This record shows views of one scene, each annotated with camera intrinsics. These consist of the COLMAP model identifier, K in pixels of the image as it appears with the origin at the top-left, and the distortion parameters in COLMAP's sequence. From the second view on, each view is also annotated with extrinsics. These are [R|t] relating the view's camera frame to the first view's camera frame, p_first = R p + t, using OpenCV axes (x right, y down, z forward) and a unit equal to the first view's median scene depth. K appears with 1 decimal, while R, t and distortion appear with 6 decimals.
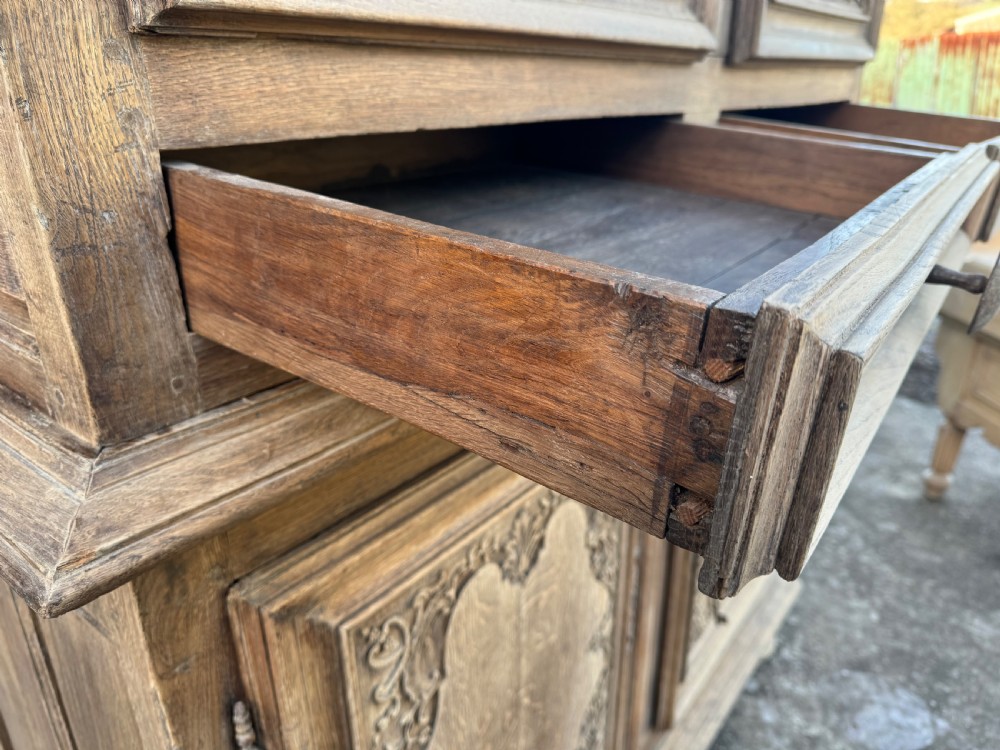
lens RADIAL K [[692.8, 0, 511.3], [0, 692.8, 376.0], [0, 0, 1]] dist [0.044891, -0.057455]
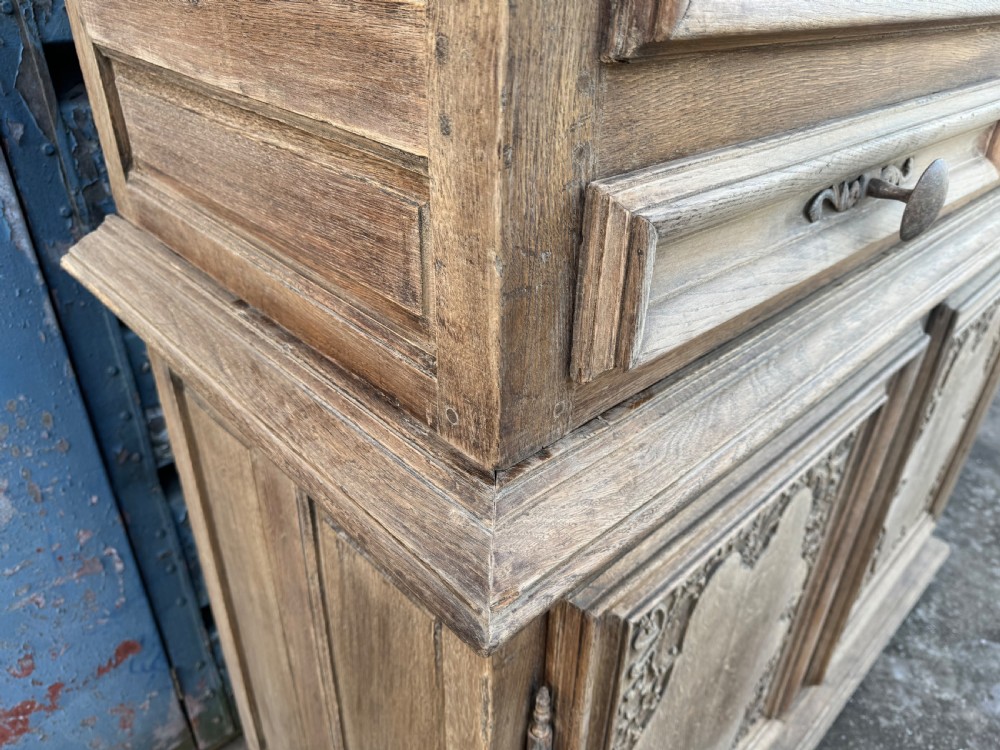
lens RADIAL K [[692.8, 0, 525.1], [0, 692.8, 361.9], [0, 0, 1]] dist [0.044891, -0.057455]
pose [[0.990408, 0.098649, -0.096749, -0.442735], [-0.084844, 0.986837, 0.137674, -0.189515], [0.109057, -0.128145, 0.985741, 0.031455]]
